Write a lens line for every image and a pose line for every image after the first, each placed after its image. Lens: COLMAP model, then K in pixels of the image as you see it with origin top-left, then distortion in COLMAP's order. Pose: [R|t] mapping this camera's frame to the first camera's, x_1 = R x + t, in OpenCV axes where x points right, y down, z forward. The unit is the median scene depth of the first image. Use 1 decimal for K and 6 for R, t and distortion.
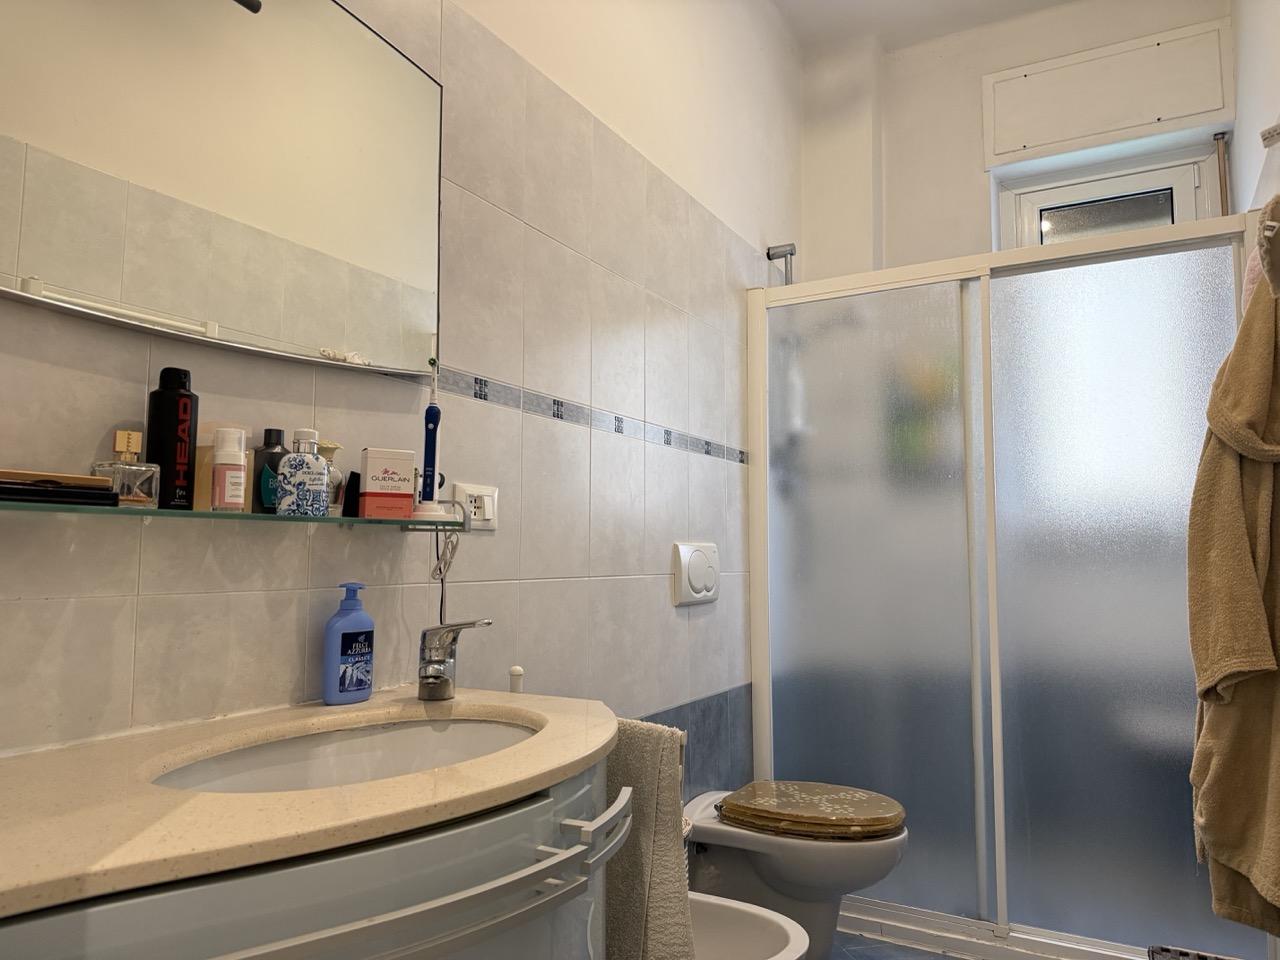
lens RADIAL K [[890.6, 0, 640.0], [0, 890.6, 480.0], [0, 0, 1]] dist [0.096242, -0.107217]
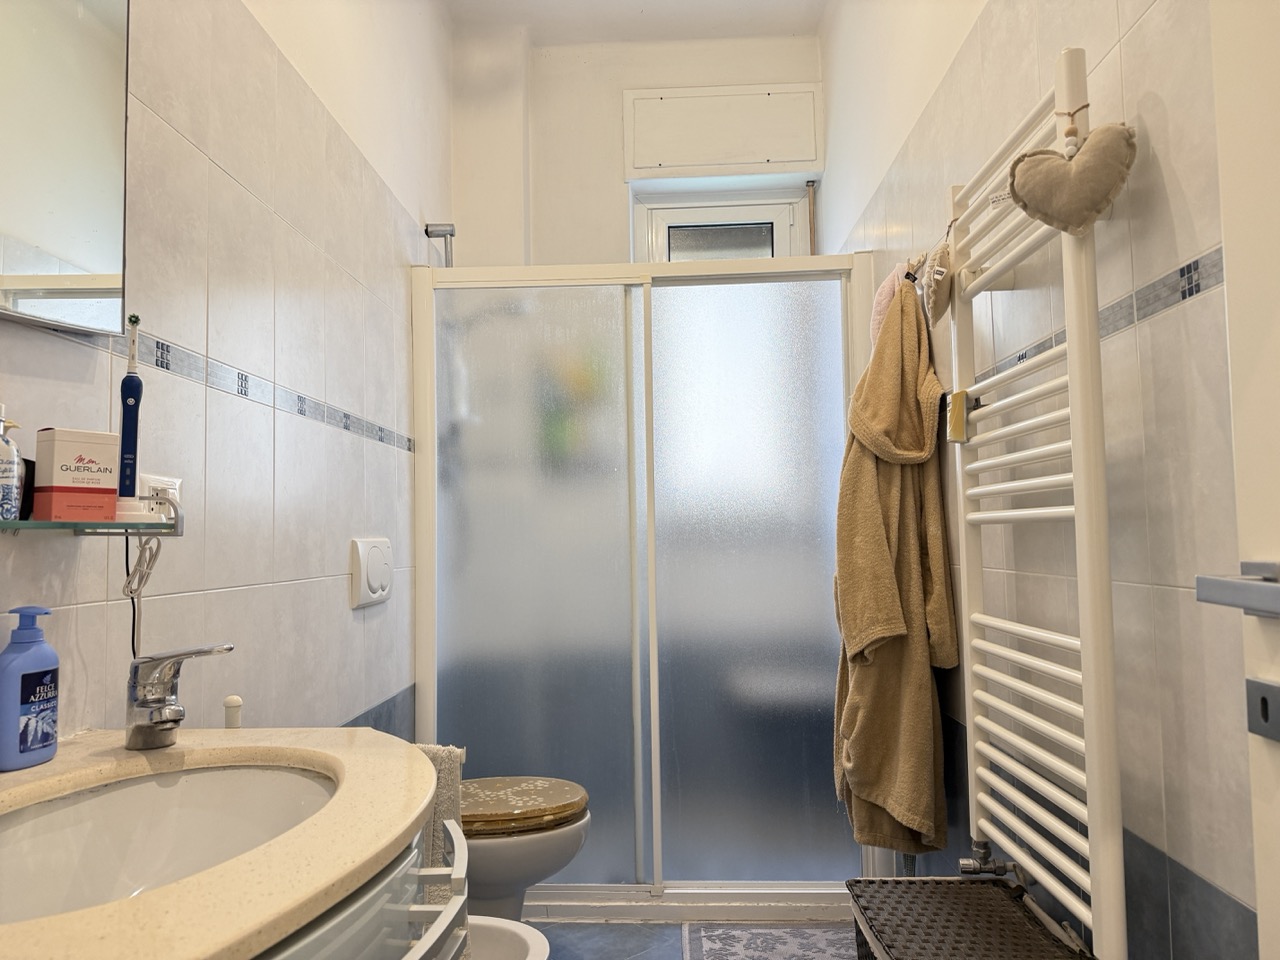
lens RADIAL K [[898.8, 0, 634.5], [0, 898.8, 482.8], [0, 0, 1]] dist [0.070241, -0.081759]
pose [[0.893858, 0.007590, 0.448285, -0.152675], [-0.016183, 0.999751, 0.015341, -0.006601], [-0.448058, -0.020967, 0.893759, 0.068472]]
